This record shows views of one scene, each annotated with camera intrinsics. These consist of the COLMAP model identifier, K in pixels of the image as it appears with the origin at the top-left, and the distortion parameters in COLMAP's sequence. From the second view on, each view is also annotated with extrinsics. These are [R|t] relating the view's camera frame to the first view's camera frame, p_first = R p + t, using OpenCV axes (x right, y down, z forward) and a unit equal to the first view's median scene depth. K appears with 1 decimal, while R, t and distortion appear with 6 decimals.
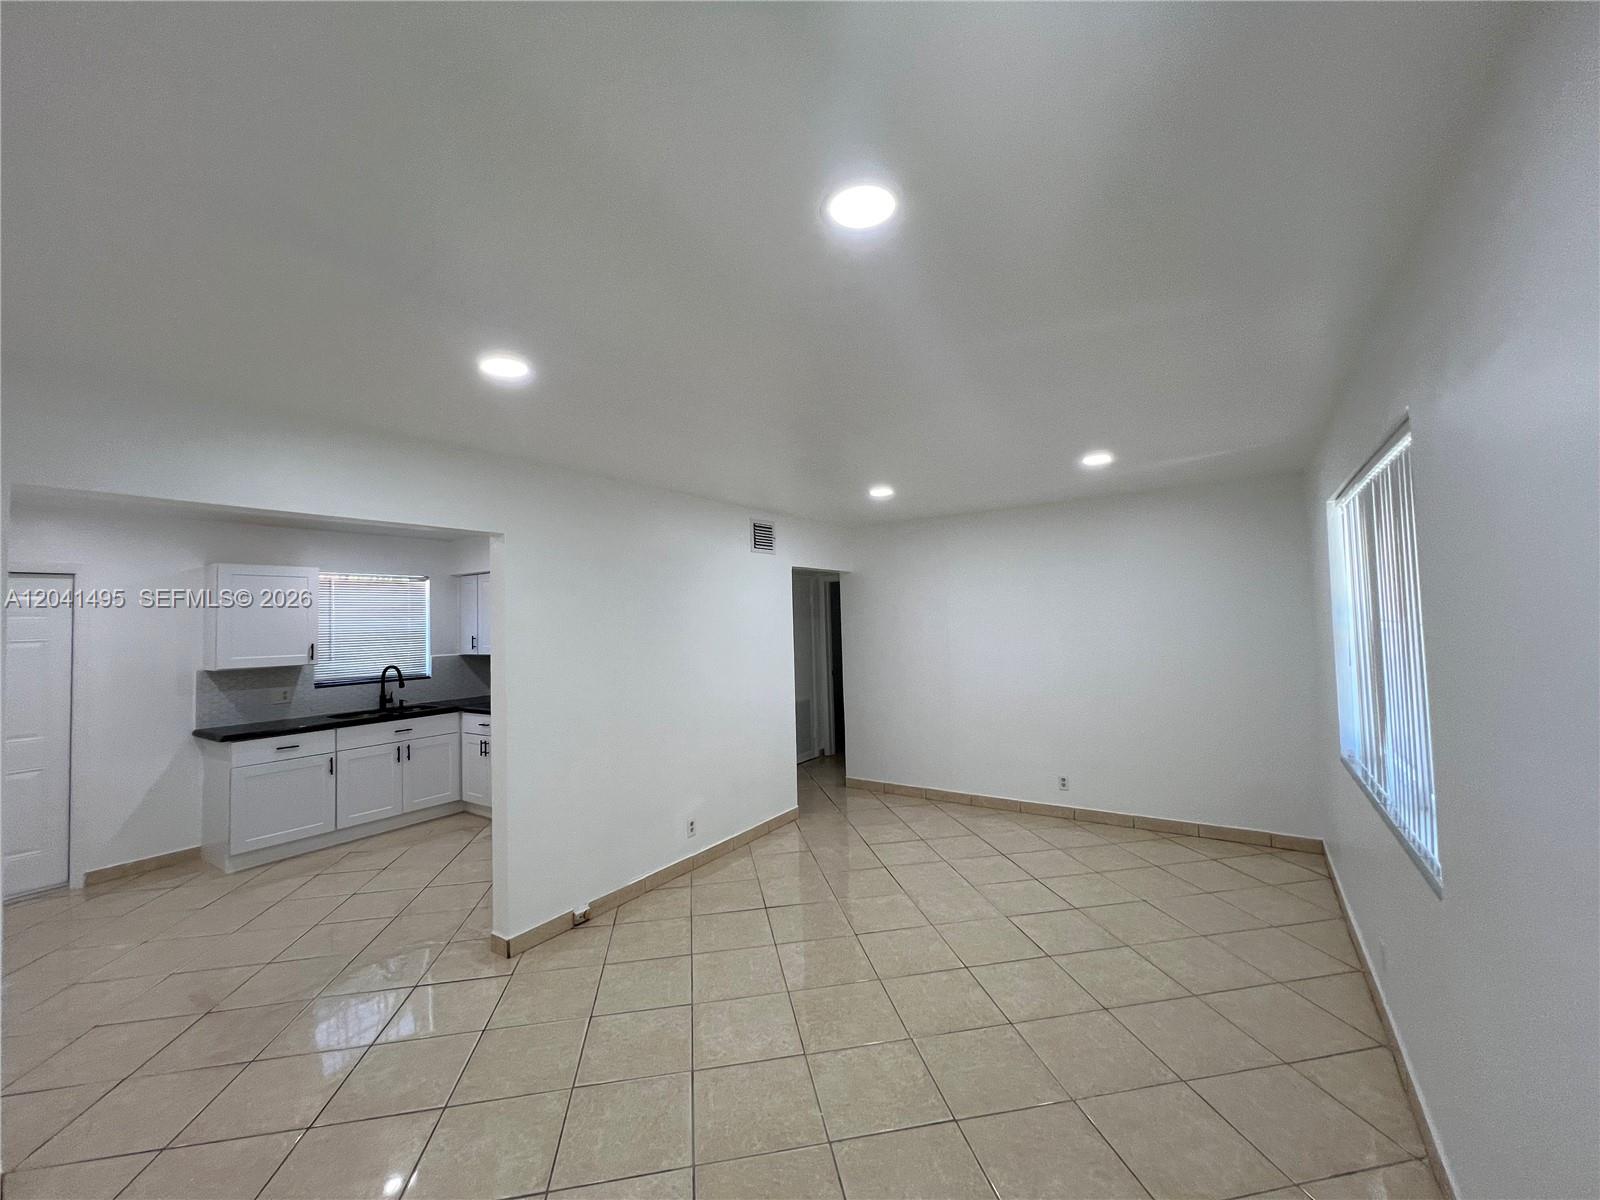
lens RADIAL K [[644.3, 0, 801.4], [0, 644.3, 594.0], [0, 0, 1]] dist [-0.000035, 0.001005]
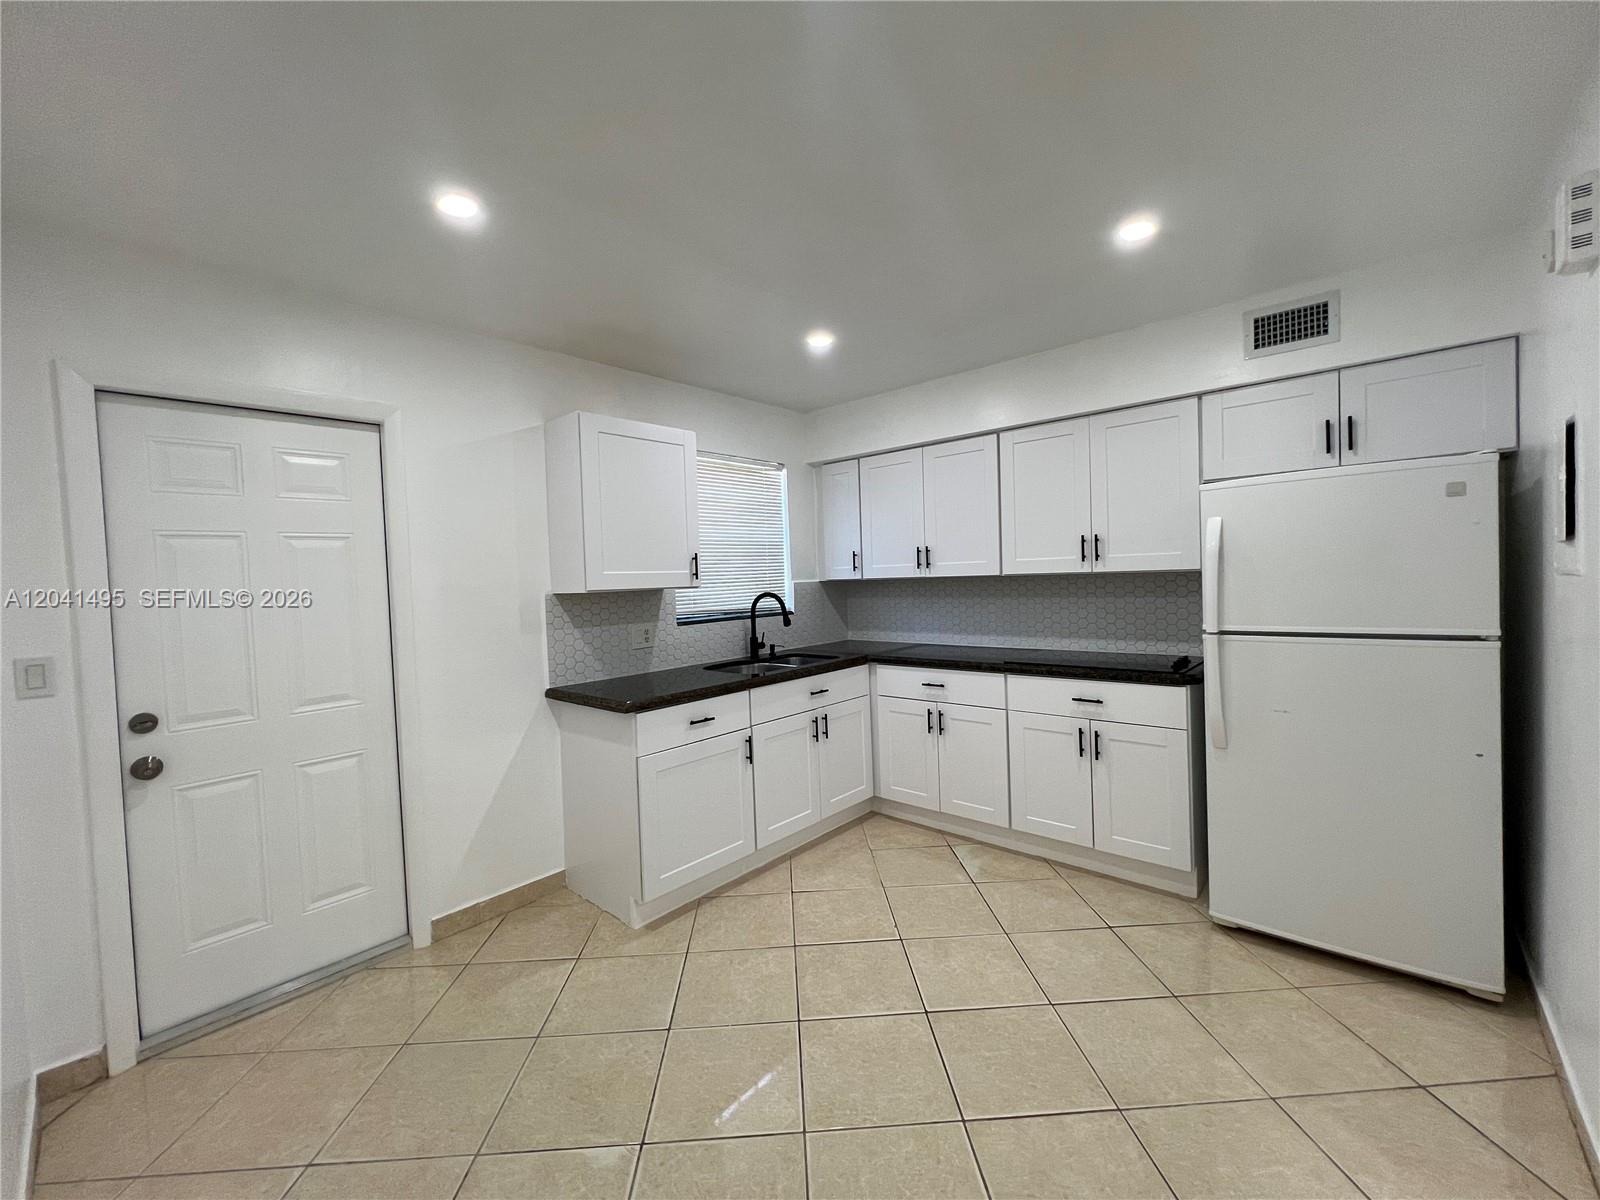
lens RADIAL K [[649.5, 0, 802.0], [0, 649.5, 597.3], [0, 0, 1]] dist [0.000990, -0.000012]
pose [[0.989298, -0.005037, -0.145822, -0.542516], [0.016323, 0.996951, 0.076307, 0.070805], [0.144994, -0.077871, 0.986364, 0.379738]]
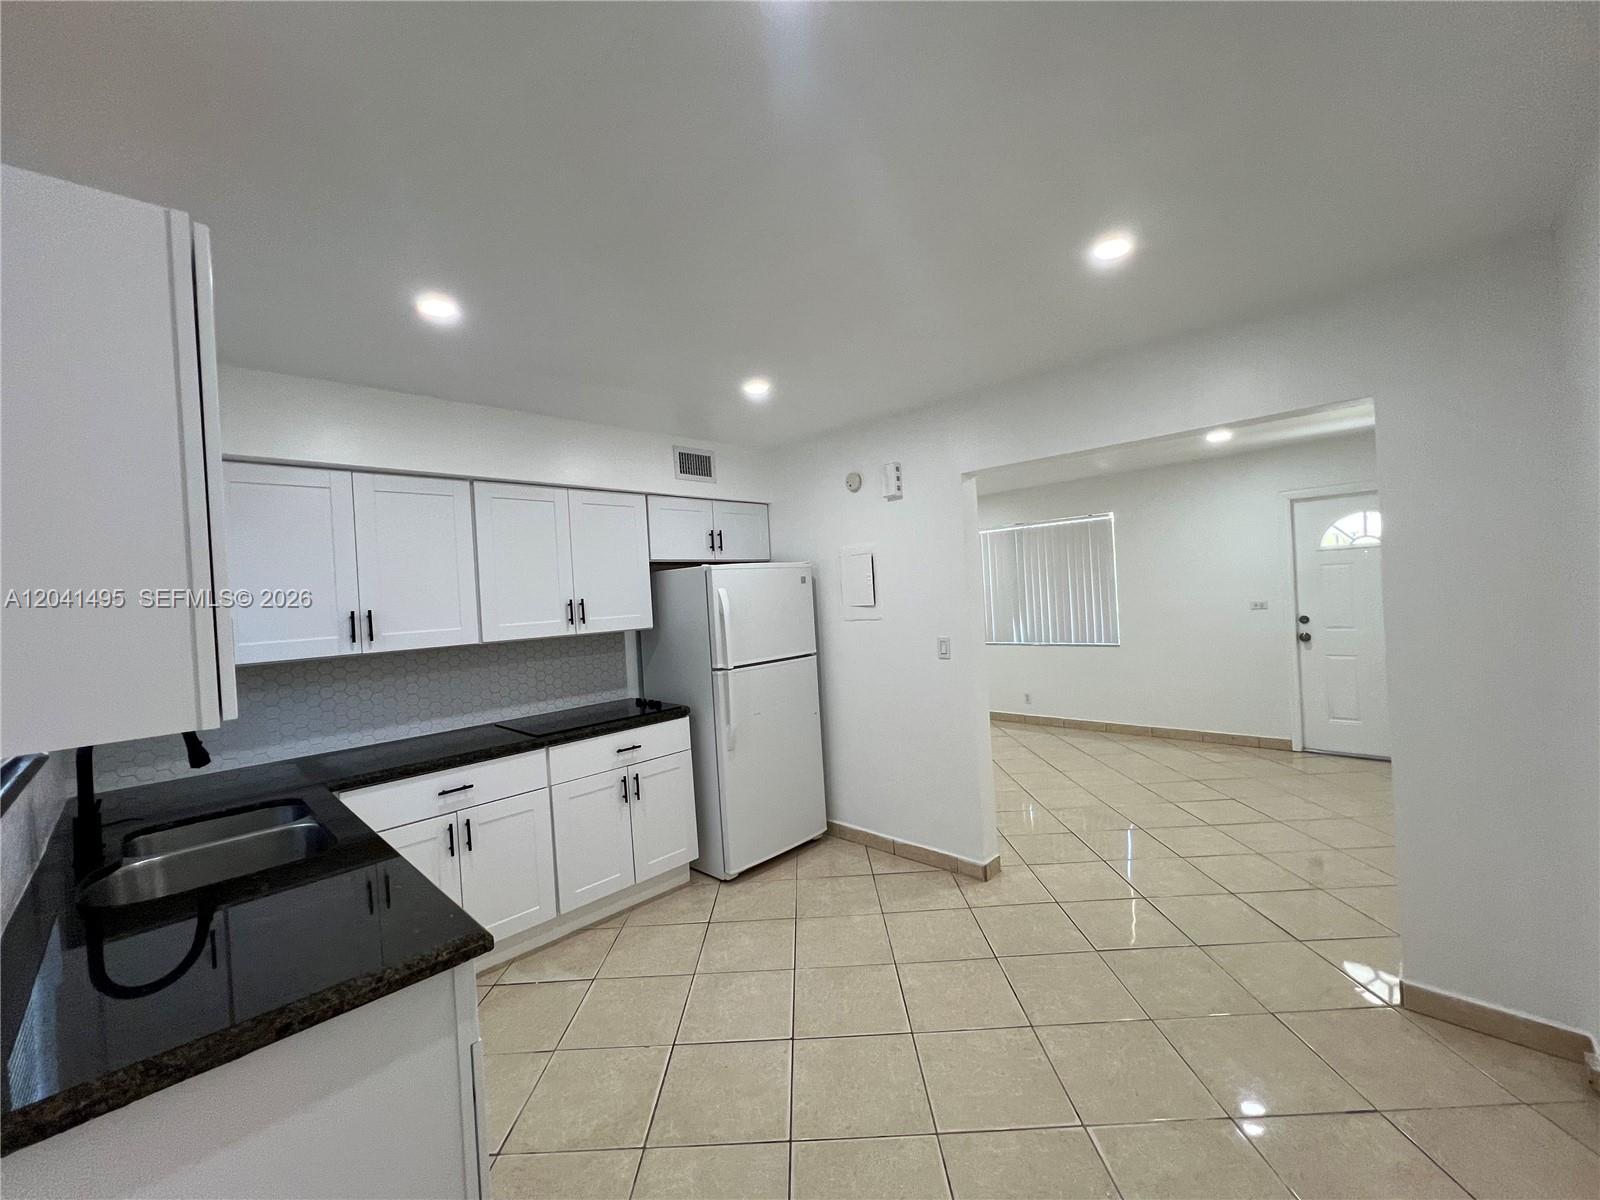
lens RADIAL K [[649.5, 0, 799.6], [0, 649.5, 597.0], [0, 0, 1]] dist [0.000990, -0.000012]
pose [[0.183335, 0.010582, 0.982994, -0.928111], [0.014683, 0.999801, -0.013502, 0.072886], [-0.982941, 0.016909, 0.183143, 0.662817]]
